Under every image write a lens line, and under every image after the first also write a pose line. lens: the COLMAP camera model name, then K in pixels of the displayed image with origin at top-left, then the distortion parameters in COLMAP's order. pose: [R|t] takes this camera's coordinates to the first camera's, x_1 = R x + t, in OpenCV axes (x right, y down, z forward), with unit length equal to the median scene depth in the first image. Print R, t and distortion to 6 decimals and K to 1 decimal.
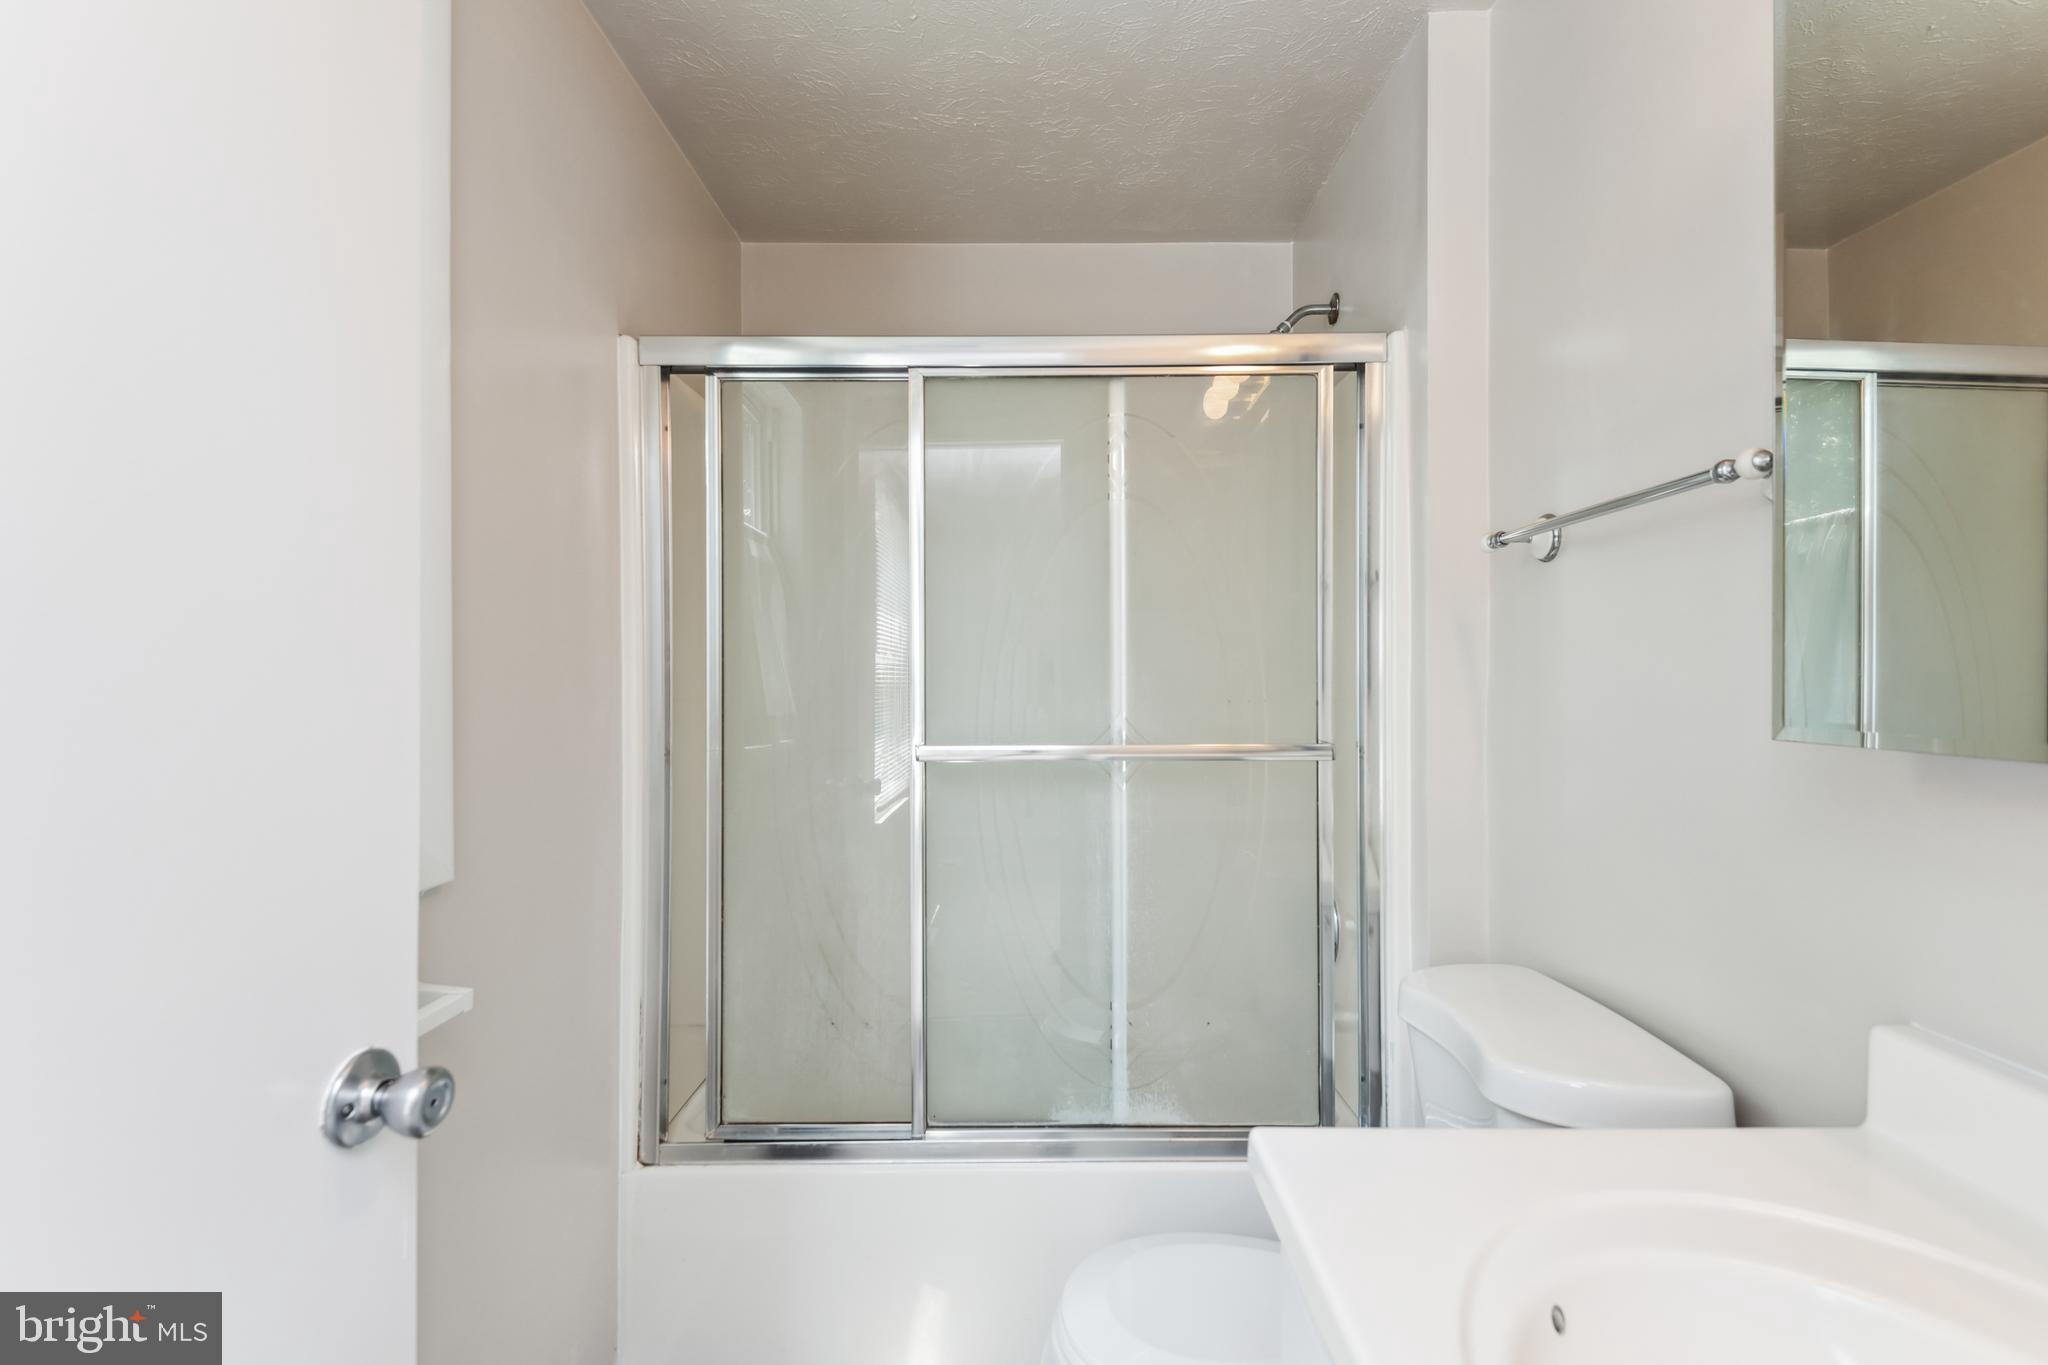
lens RADIAL K [[984.3, 0, 1061.9], [0, 984.3, 653.1], [0, 0, 1]] dist [0.042405, -0.033886]
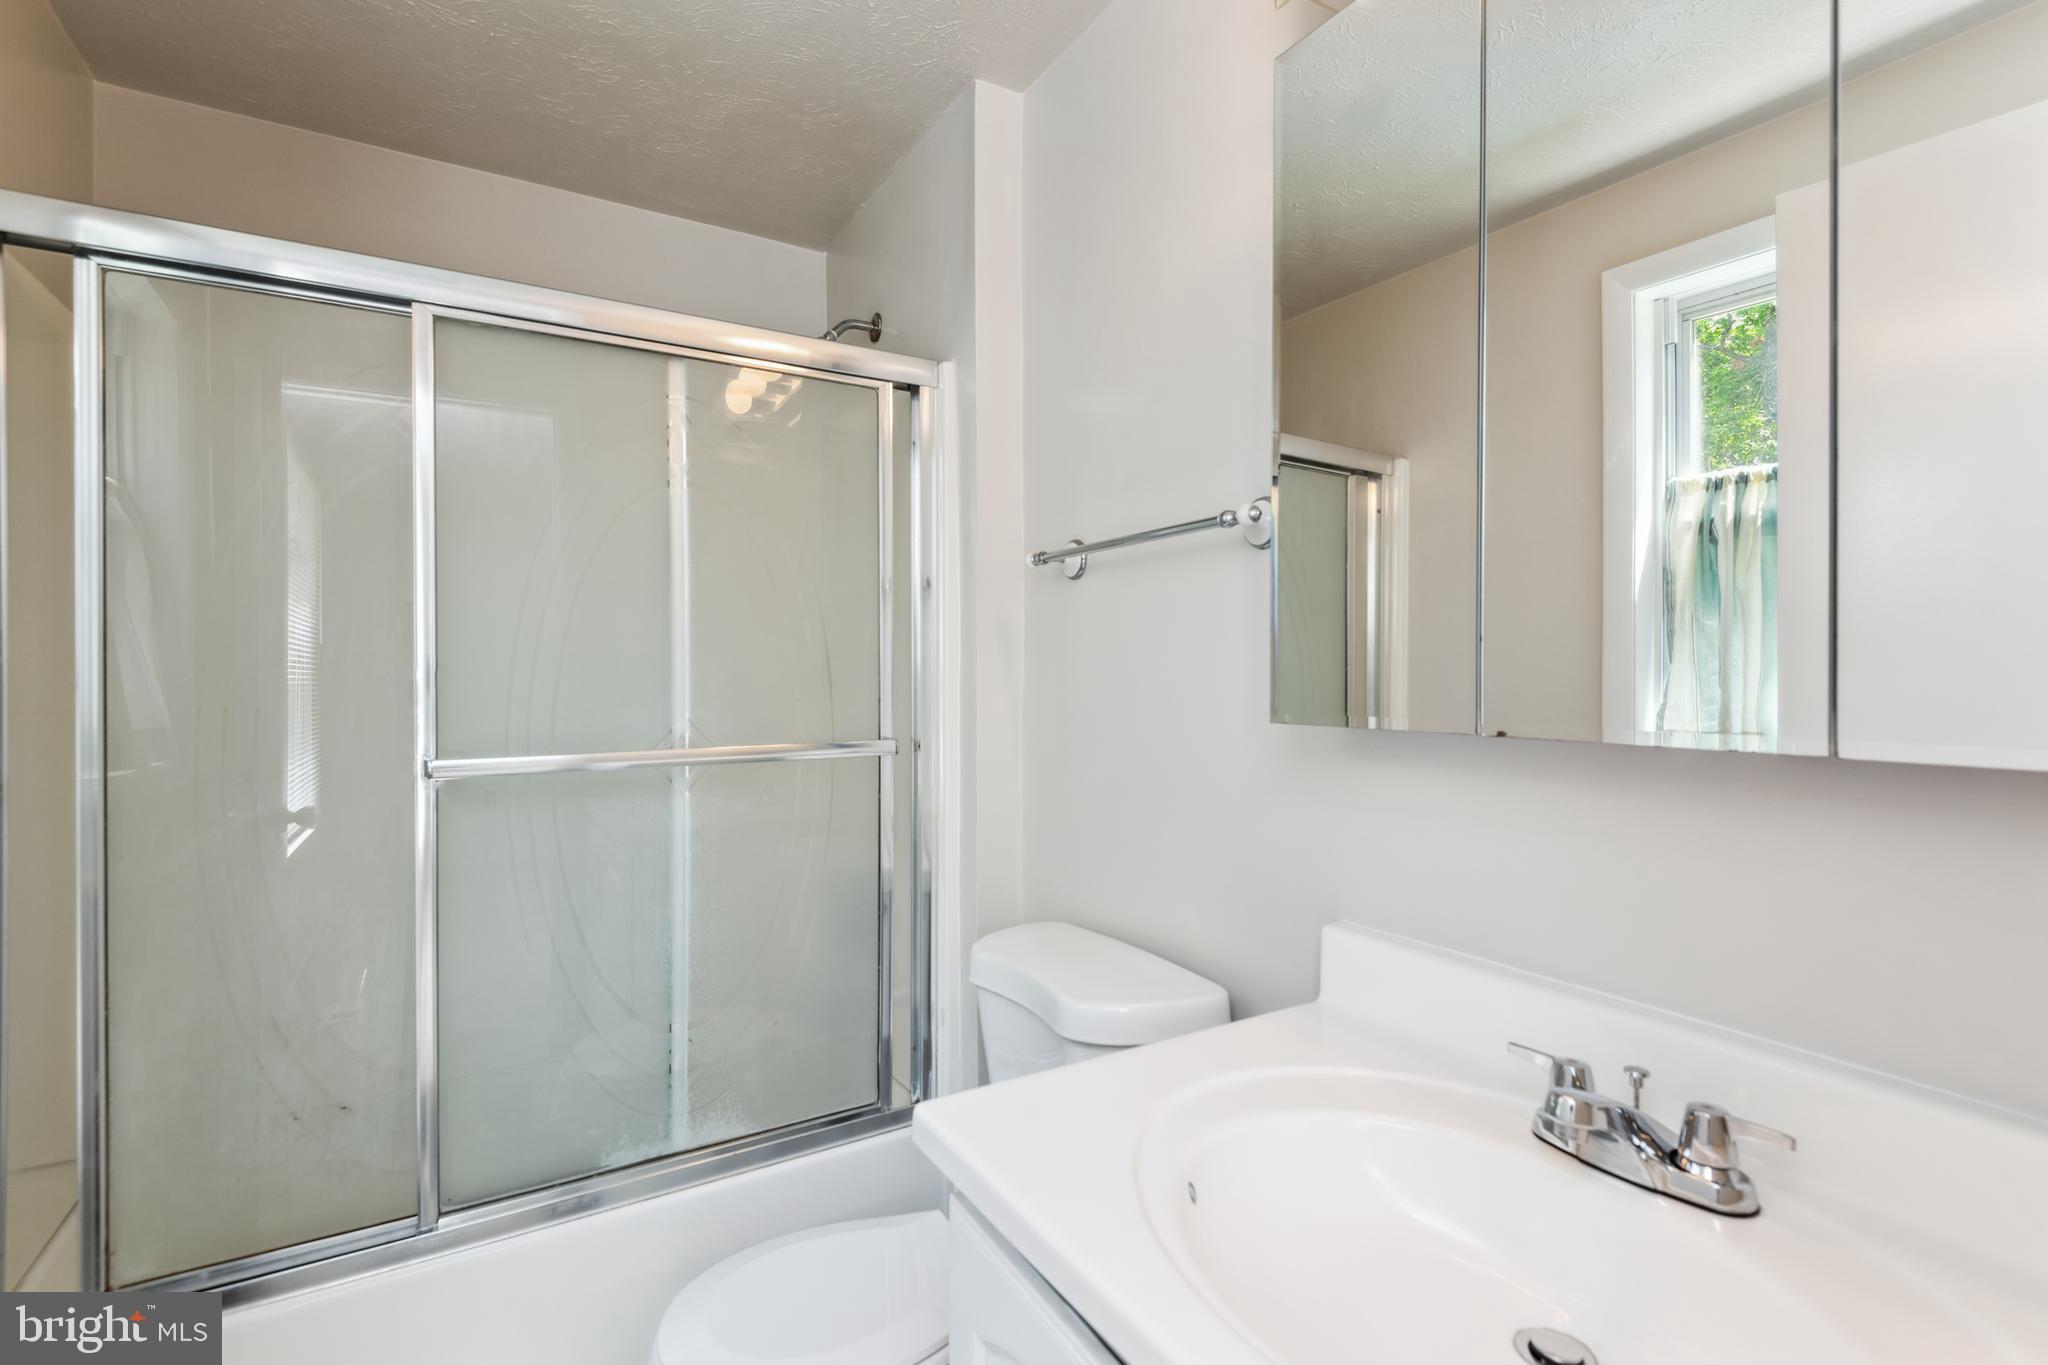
lens RADIAL K [[963.3, 0, 1058.6], [0, 963.3, 654.6], [0, 0, 1]] dist [0.039003, -0.022026]
pose [[0.850778, 0.011934, 0.525390, -0.123067], [-0.012317, 0.999920, -0.002767, 0.001398], [-0.525381, -0.004118, 0.850857, 0.024611]]
